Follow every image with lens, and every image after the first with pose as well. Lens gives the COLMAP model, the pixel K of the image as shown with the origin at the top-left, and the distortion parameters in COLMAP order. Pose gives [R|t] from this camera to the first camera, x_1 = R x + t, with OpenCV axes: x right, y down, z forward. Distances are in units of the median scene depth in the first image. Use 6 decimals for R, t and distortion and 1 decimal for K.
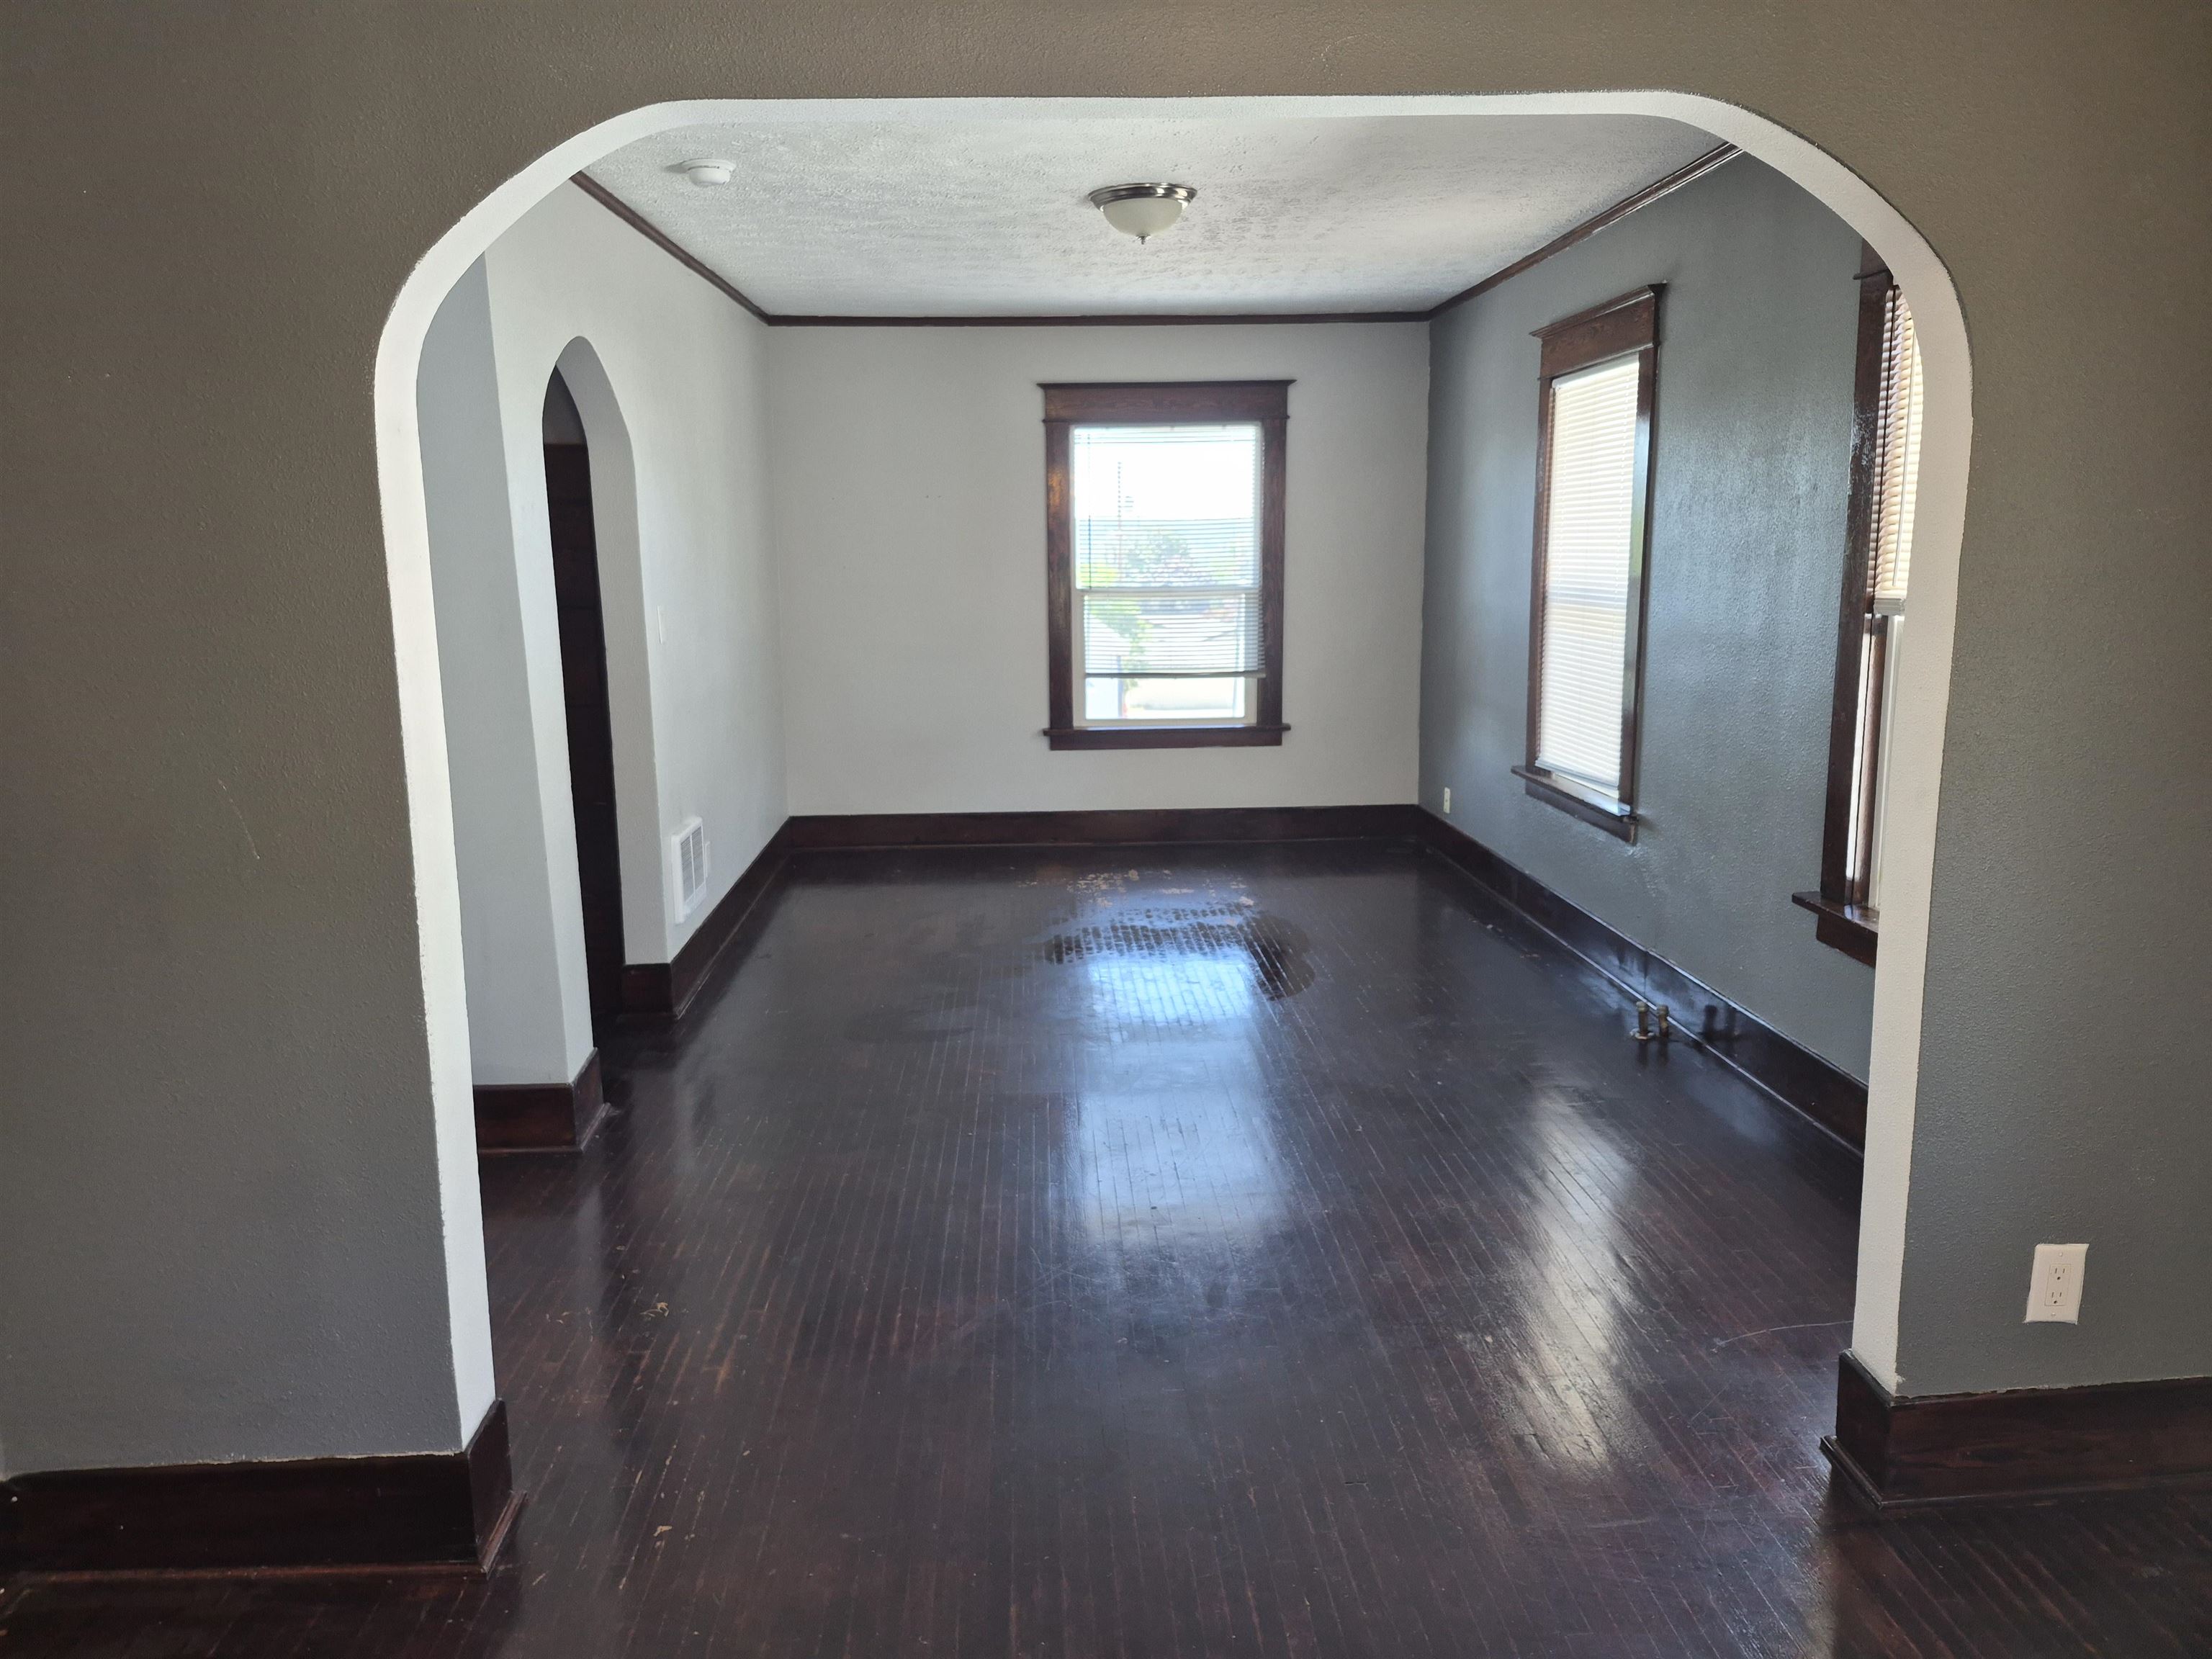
lens RADIAL K [[1530.2, 0, 1098.4], [0, 1530.2, 827.5], [0, 0, 1]] dist [0.003969, -0.000177]
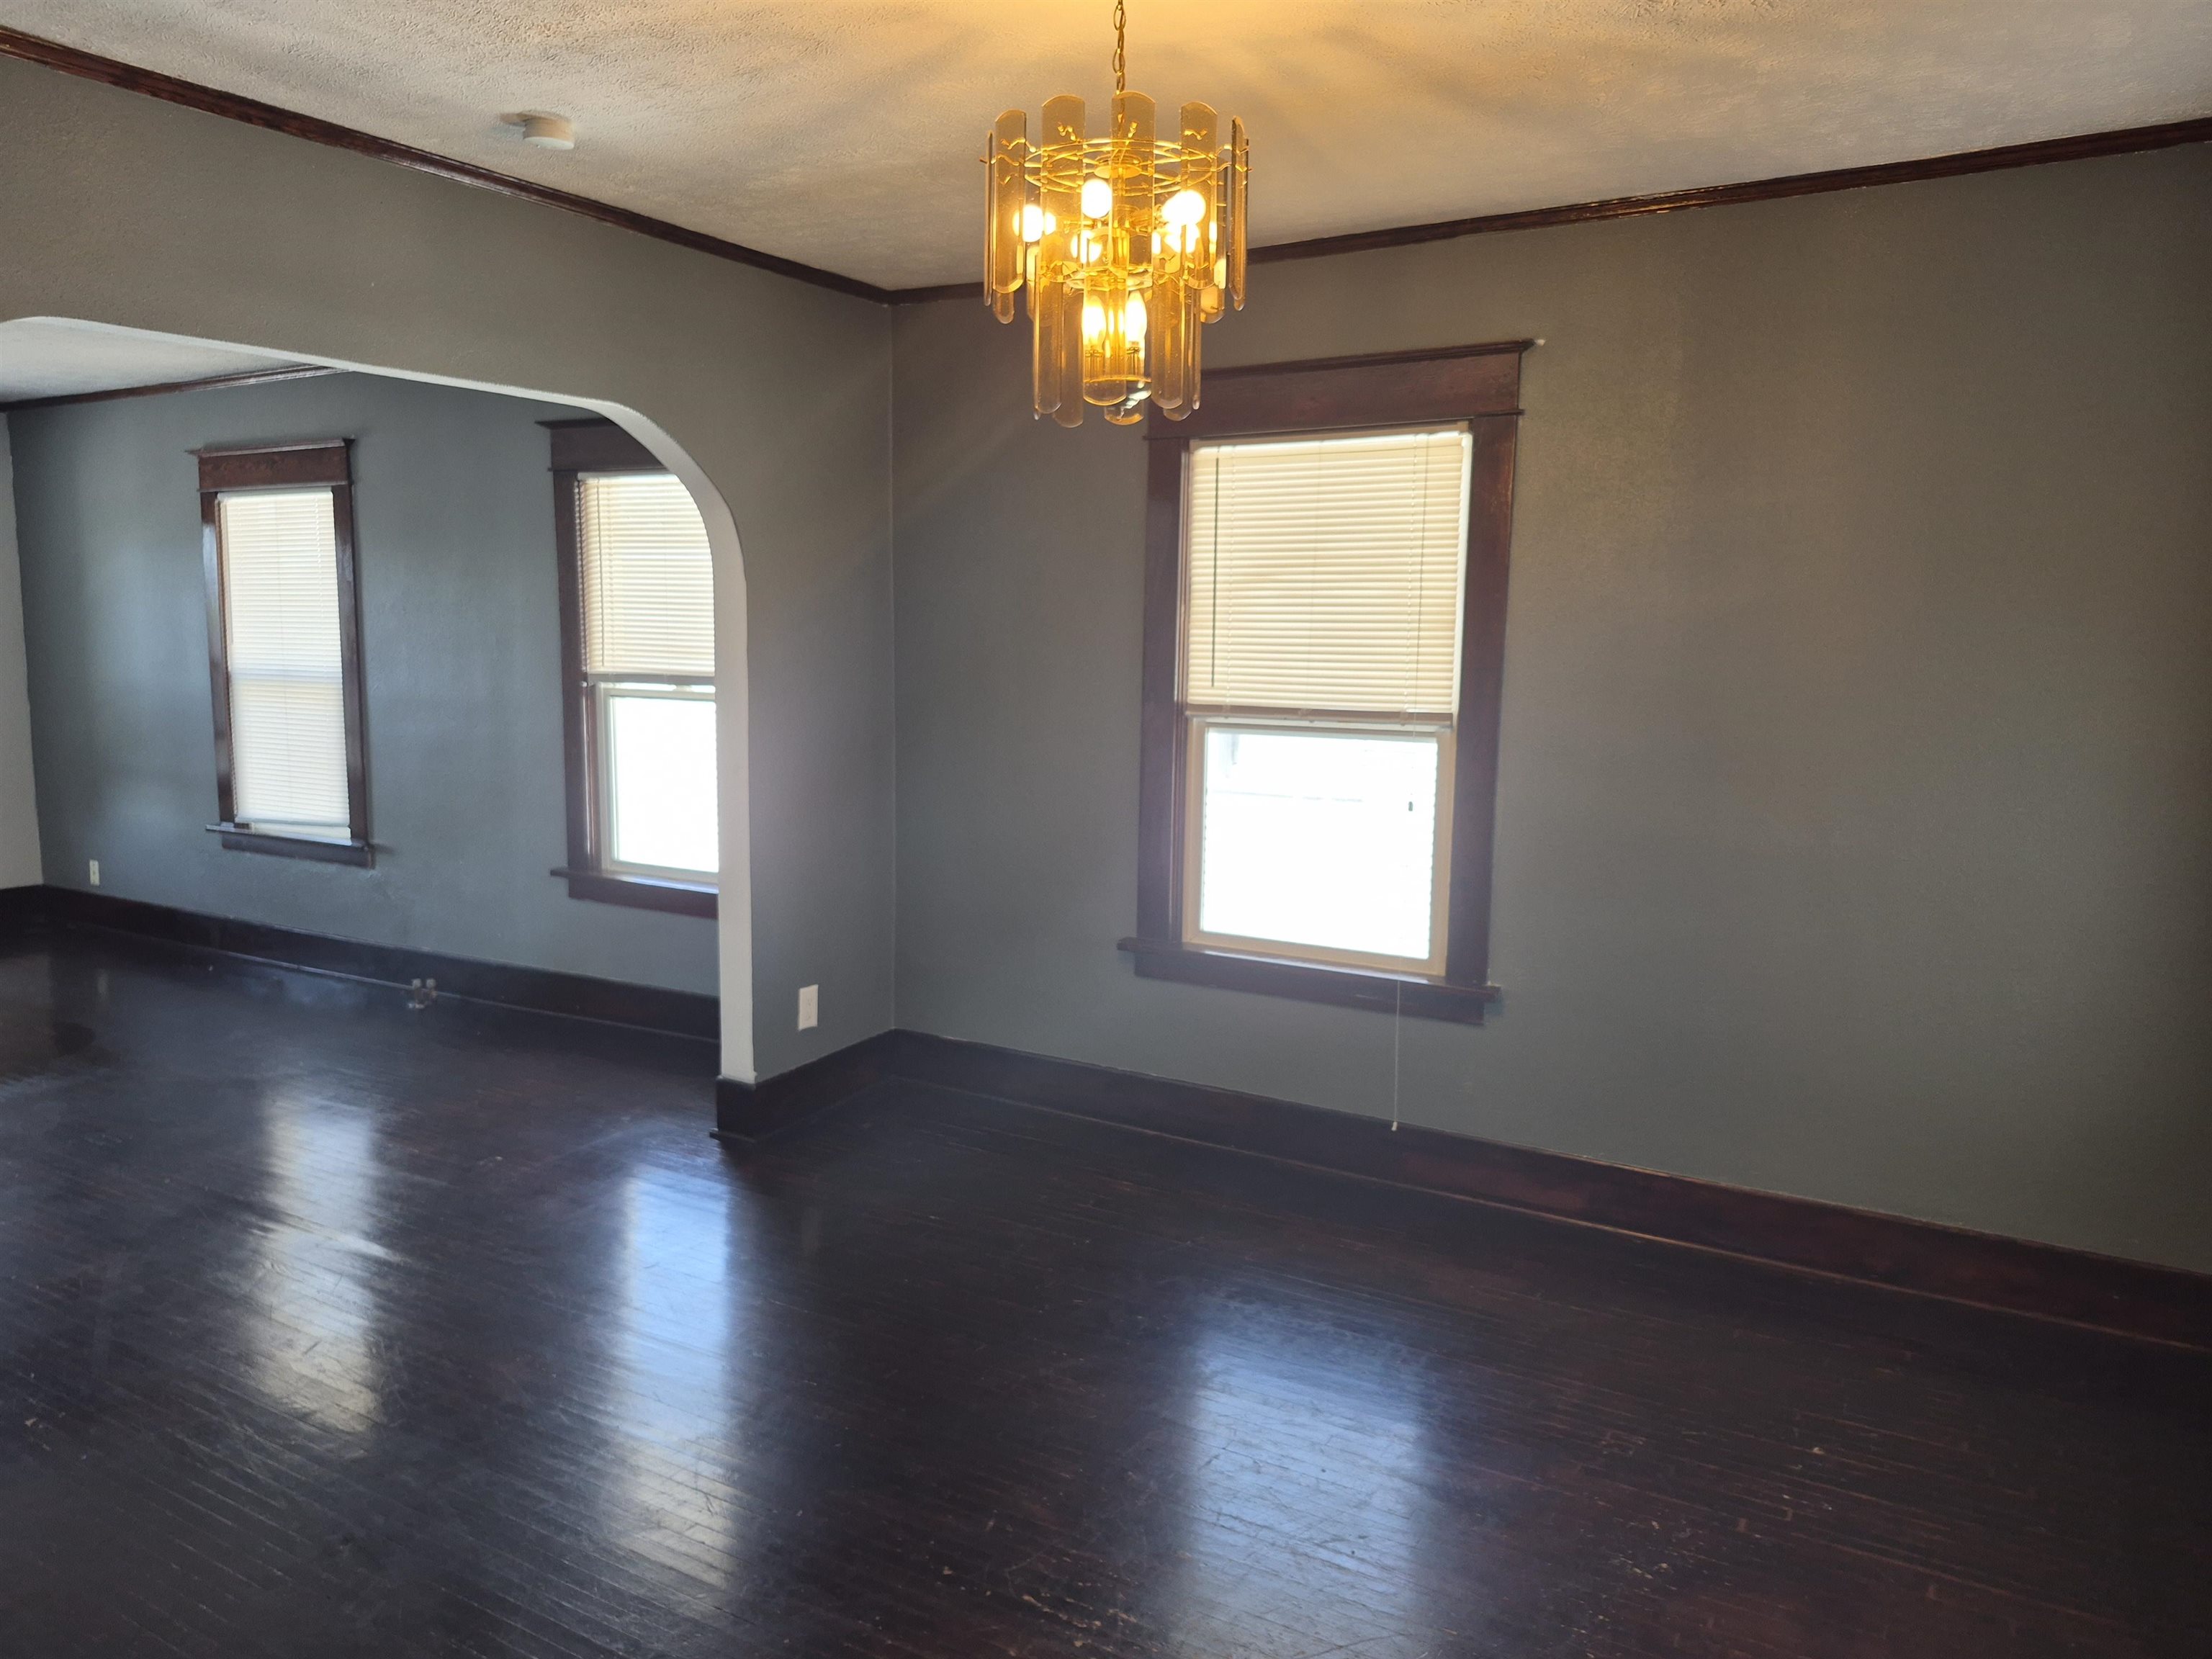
lens RADIAL K [[1530.2, 0, 1103.0], [0, 1530.2, 830.7], [0, 0, 1]] dist [0.003969, -0.000177]
pose [[0.539780, -0.087362, 0.837261, -0.392570], [0.134171, 0.990814, 0.016885, 0.040993], [-0.831045, 0.103222, 0.546543, -0.209296]]
